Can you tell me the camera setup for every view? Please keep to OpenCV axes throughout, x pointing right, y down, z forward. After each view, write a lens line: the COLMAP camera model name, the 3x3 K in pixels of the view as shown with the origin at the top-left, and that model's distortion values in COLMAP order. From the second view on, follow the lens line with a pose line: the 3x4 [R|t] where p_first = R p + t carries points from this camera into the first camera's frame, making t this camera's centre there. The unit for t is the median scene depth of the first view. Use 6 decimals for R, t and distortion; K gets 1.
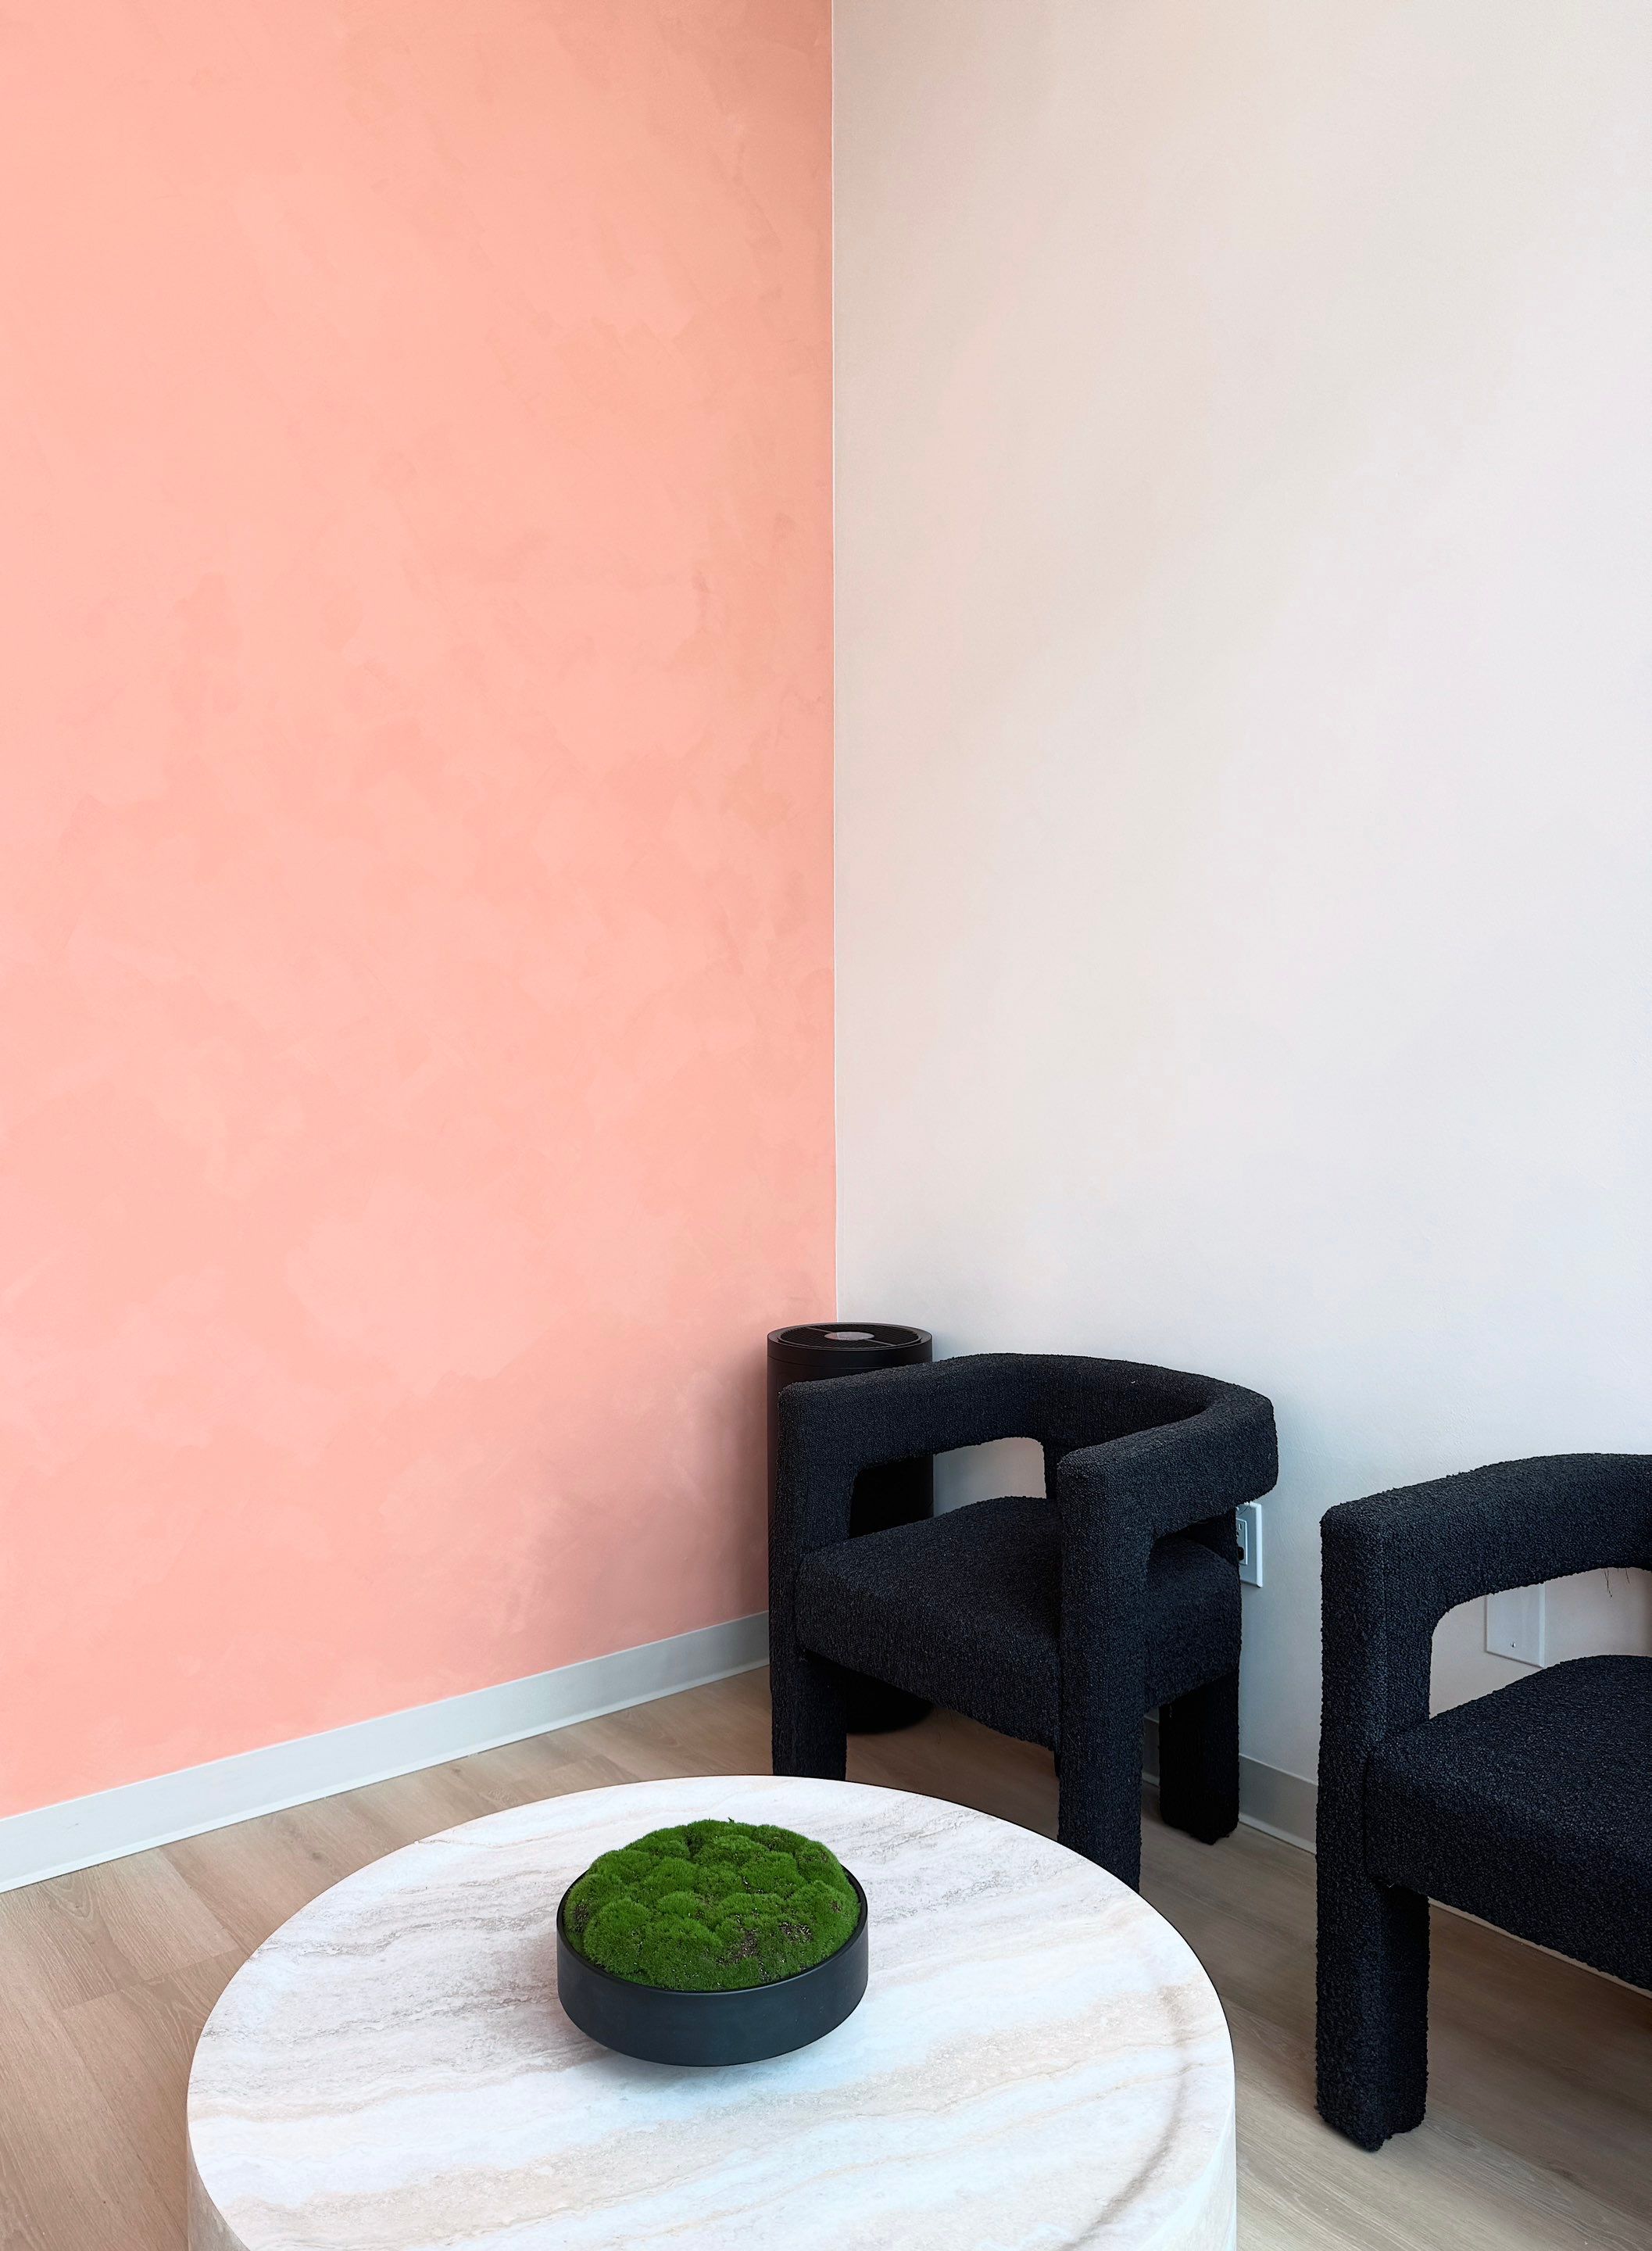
lens RADIAL K [[1624.6, 0, 830.5], [0, 1624.6, 1125.8], [0, 0, 1]] dist [0.039529, -0.045081]
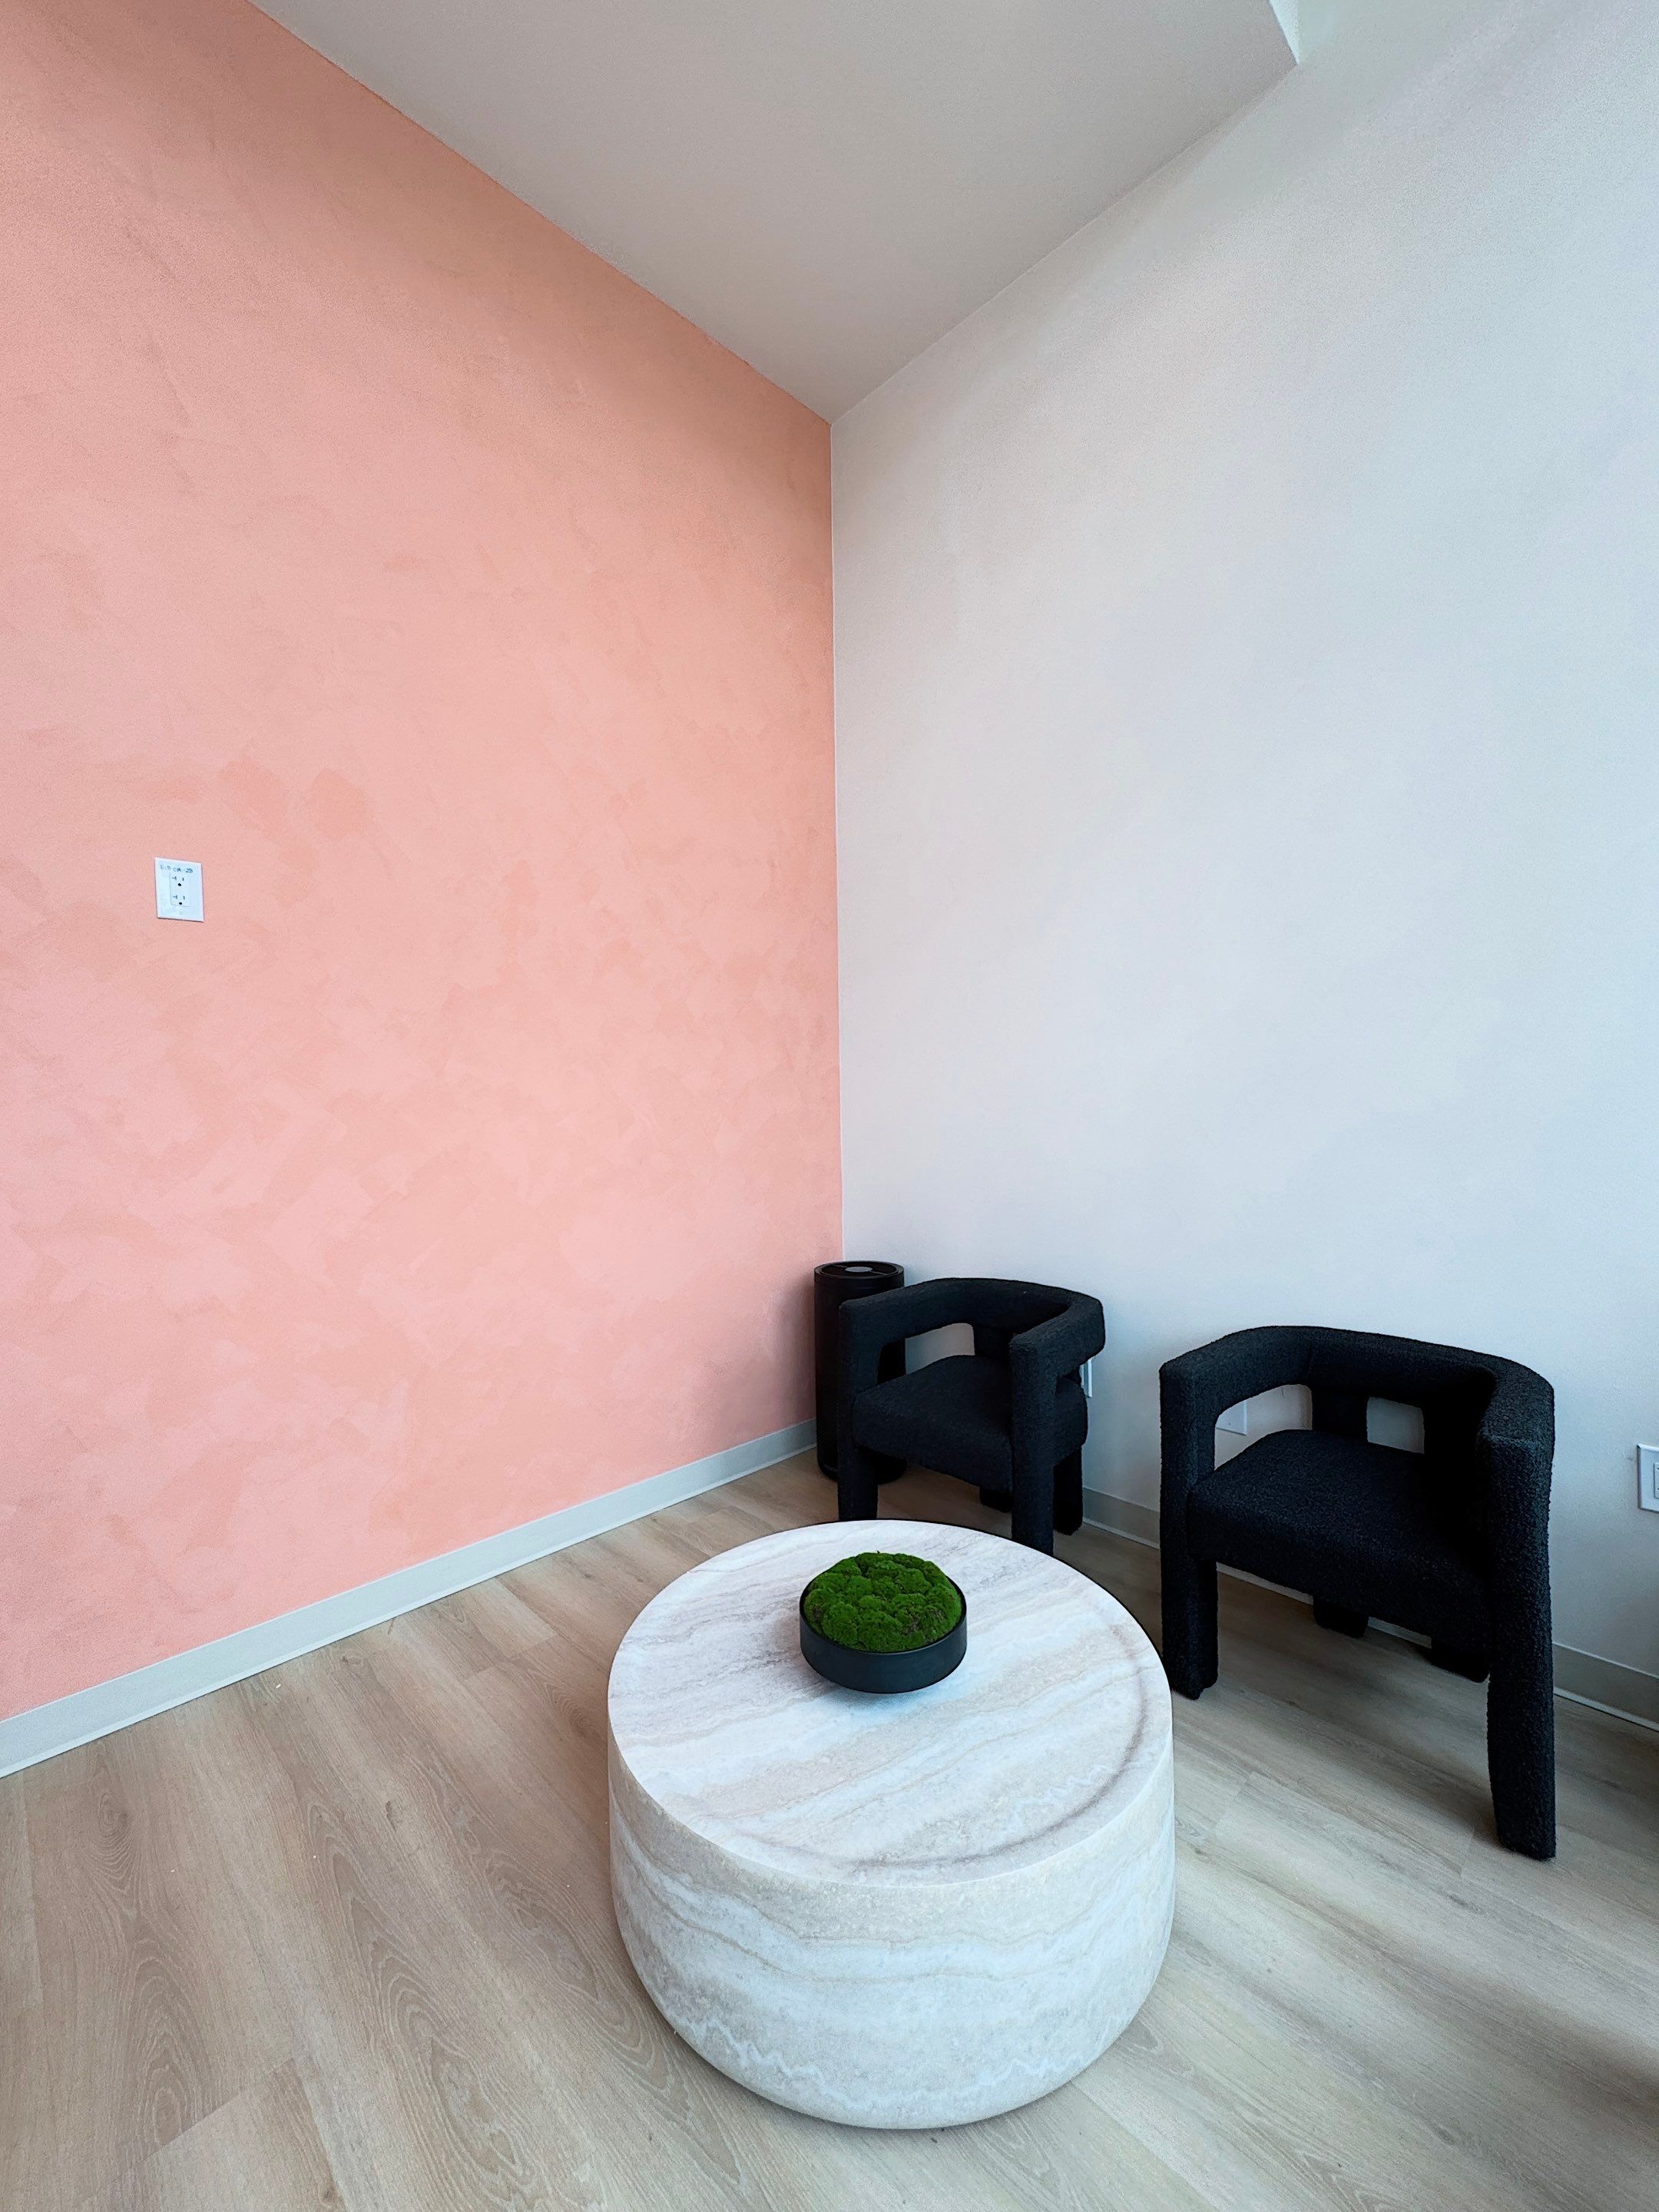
lens RADIAL K [[888.6, 0, 840.5], [0, 888.6, 1095.0], [0, 0, 1]] dist [-0.000771, 0.000461]
pose [[0.993101, -0.009702, 0.116861, -0.159797], [0.013479, 0.999411, -0.031574, -0.046066], [-0.116485, 0.032932, 0.992646, -0.009804]]
